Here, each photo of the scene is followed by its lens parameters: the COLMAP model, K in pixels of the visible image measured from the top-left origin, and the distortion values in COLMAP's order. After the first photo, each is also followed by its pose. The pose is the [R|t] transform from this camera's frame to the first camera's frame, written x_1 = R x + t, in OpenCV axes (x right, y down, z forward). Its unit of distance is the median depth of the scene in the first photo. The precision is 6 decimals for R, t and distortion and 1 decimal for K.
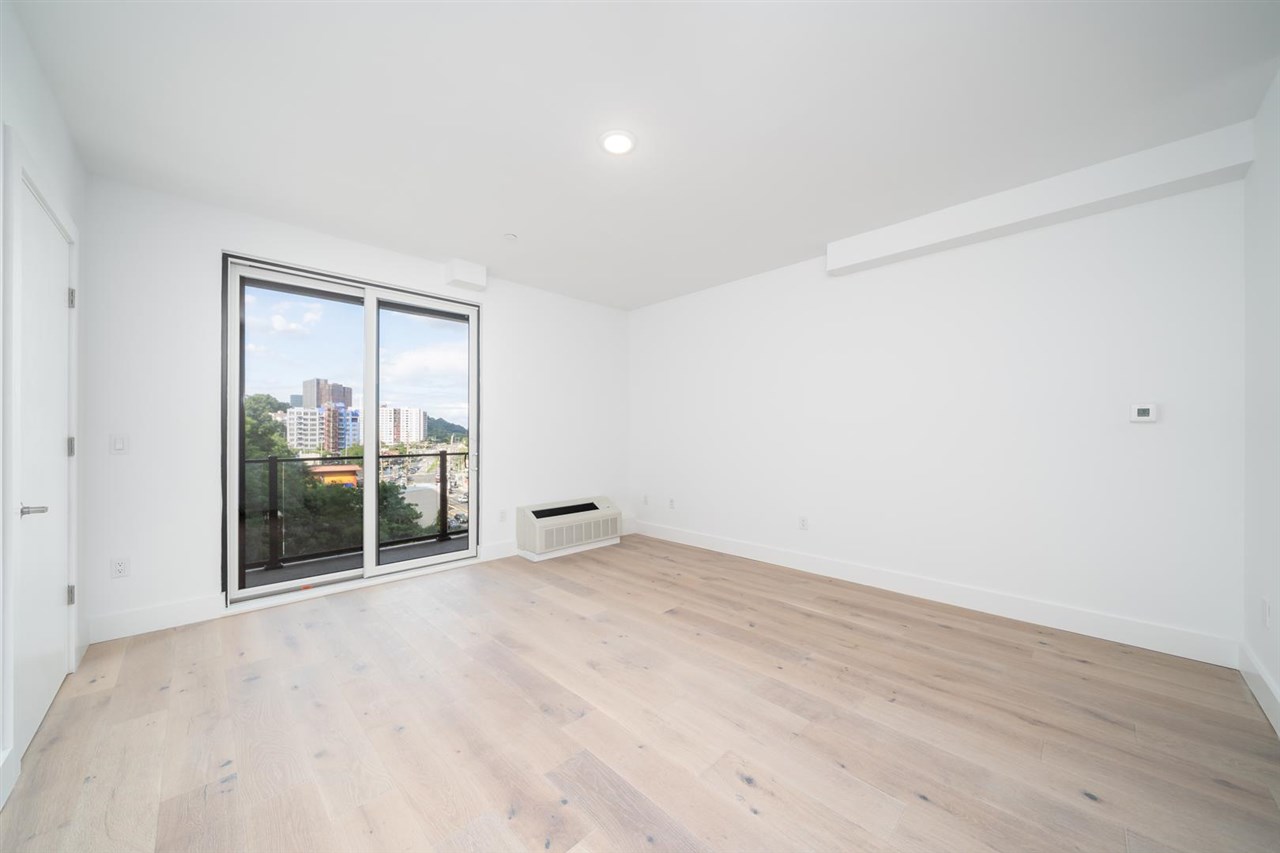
lens RADIAL K [[447.6, 0, 646.2], [0, 447.6, 425.0], [0, 0, 1]] dist [-0.006685, -0.000006]
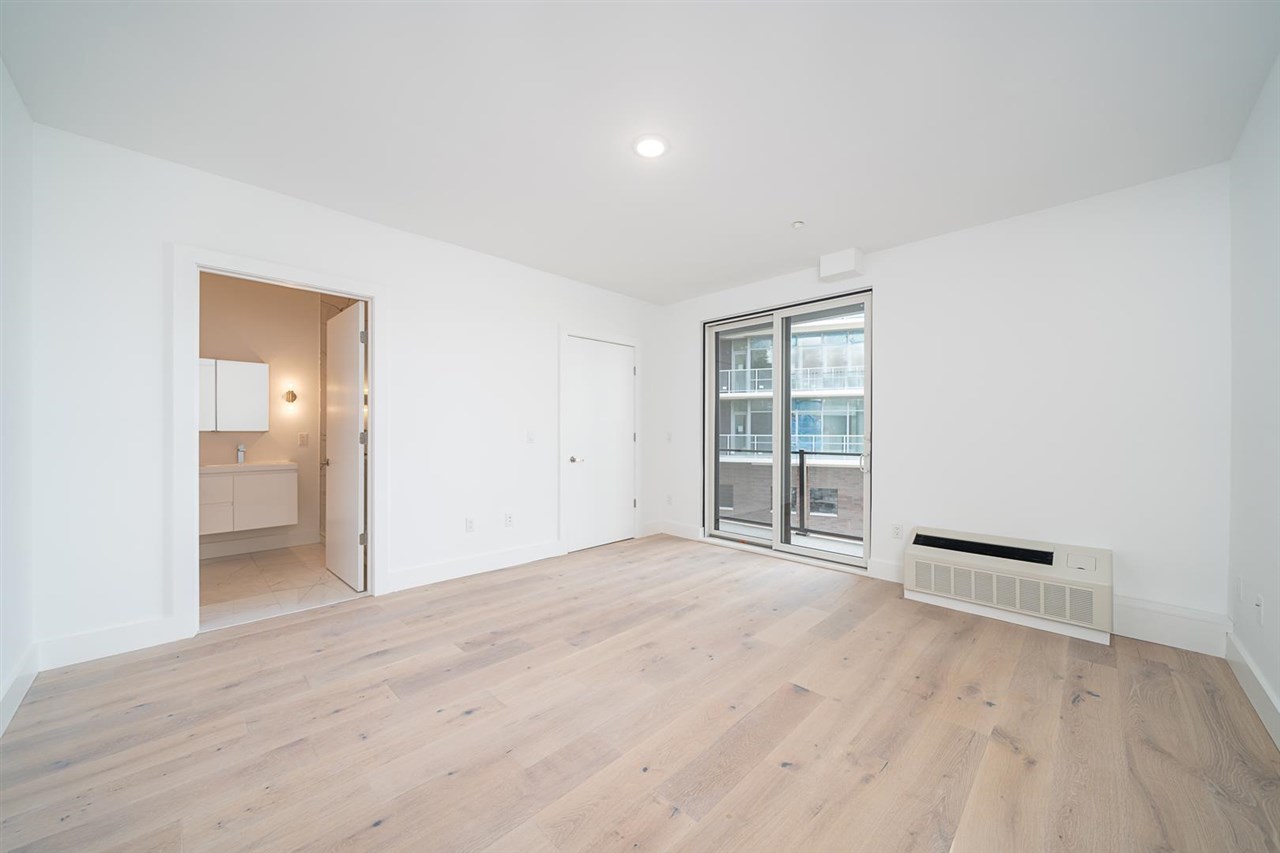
lens RADIAL K [[468.7, 0, 645.8], [0, 468.7, 432.1], [0, 0, 1]] dist [-0.000068, 0.000018]
pose [[0.005605, 0.003092, -0.999980, 0.711247], [0.014773, 0.999886, 0.003174, 0.011155], [0.999875, -0.014791, 0.005559, 0.694455]]
